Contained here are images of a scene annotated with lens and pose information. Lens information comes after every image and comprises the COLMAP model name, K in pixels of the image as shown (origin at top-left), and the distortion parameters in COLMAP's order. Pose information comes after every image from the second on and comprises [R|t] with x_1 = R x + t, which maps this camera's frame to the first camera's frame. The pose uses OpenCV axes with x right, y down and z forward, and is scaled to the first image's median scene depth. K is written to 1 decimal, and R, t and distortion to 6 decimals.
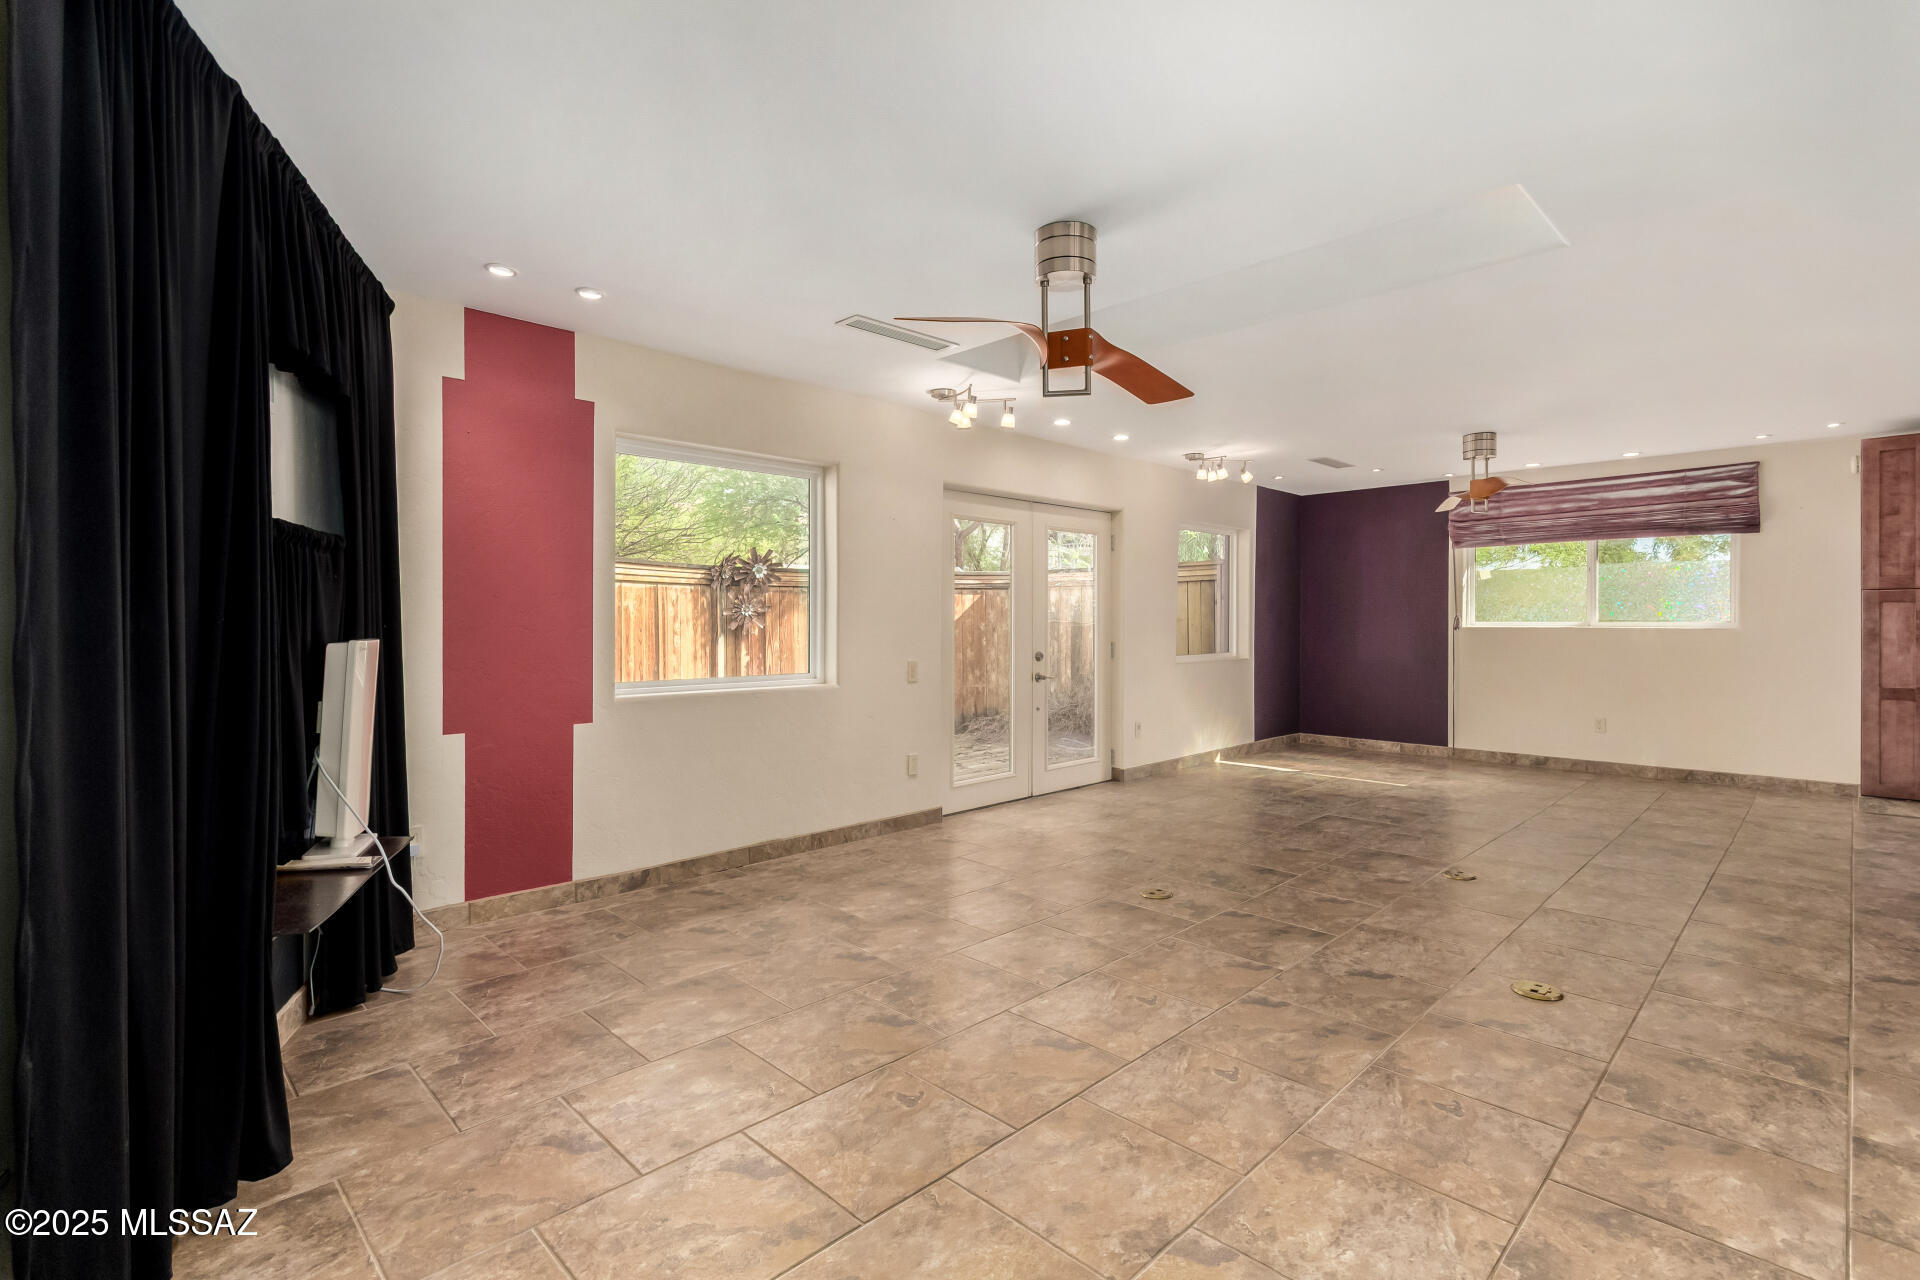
lens RADIAL K [[890.0, 0, 963.9], [0, 890.0, 611.4], [0, 0, 1]] dist [0.009098, -0.004670]
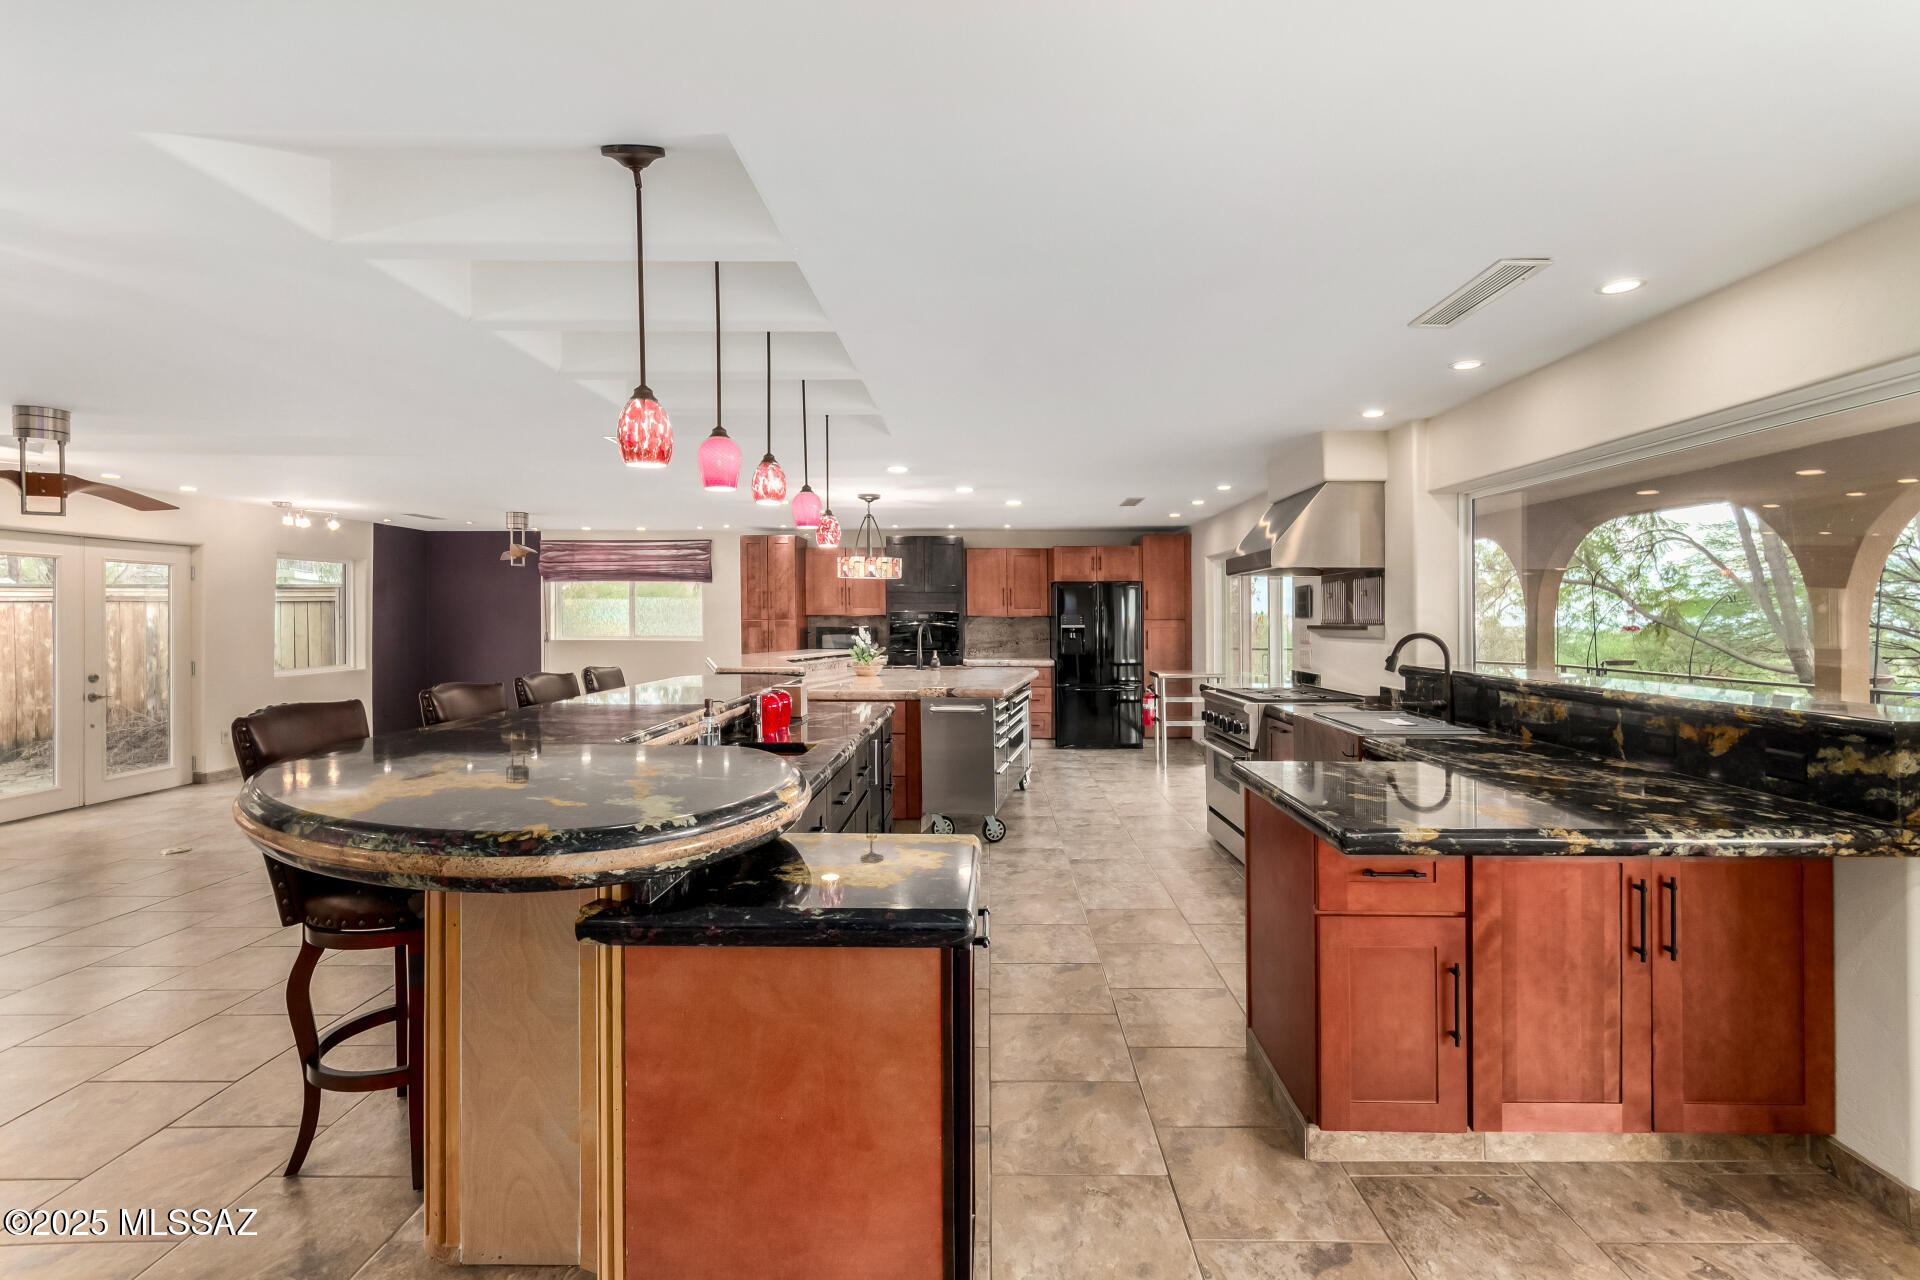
lens RADIAL K [[890.0, 0, 963.9], [0, 890.0, 611.4], [0, 0, 1]] dist [0.009098, -0.004670]
pose [[0.710476, 0.009938, 0.703651, 0.061898], [-0.010533, 0.999938, -0.003487, -0.032909], [-0.703643, -0.004933, 0.710537, -0.476577]]
